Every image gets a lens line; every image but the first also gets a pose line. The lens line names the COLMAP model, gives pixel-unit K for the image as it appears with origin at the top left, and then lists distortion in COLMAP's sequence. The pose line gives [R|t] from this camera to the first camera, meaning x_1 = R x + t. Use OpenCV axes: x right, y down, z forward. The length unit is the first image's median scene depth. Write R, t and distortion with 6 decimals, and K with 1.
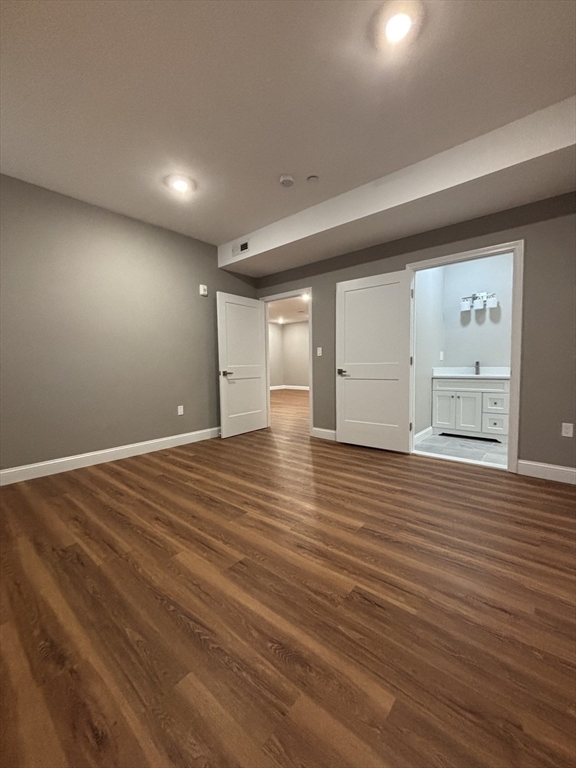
lens RADIAL K [[307.9, 0, 291.7], [0, 307.9, 385.4], [0, 0, 1]] dist [-0.000543, -0.000568]
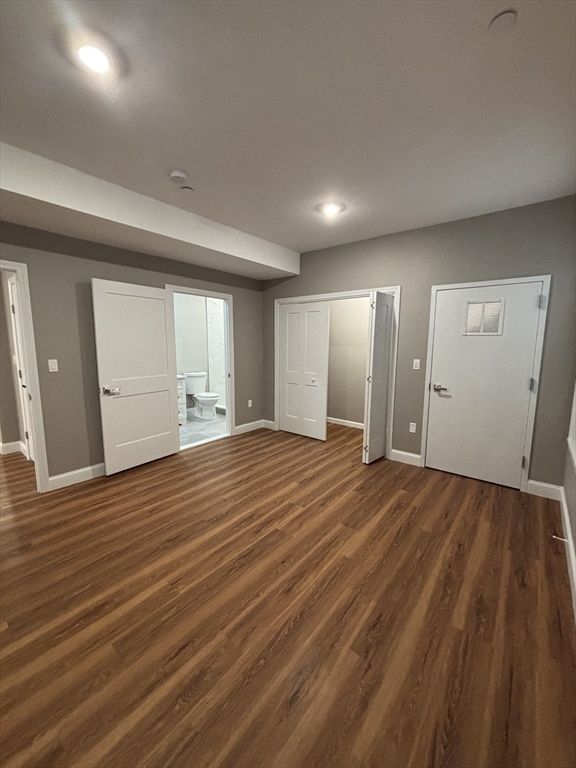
lens RADIAL K [[307.9, 0, 289.2], [0, 307.9, 383.3], [0, 0, 1]] dist [-0.000543, -0.000568]
pose [[-0.026166, -0.122046, 0.992179, -1.158457], [0.061483, 0.990444, 0.123454, -0.233859], [-0.997765, 0.064232, -0.018412, 0.927558]]
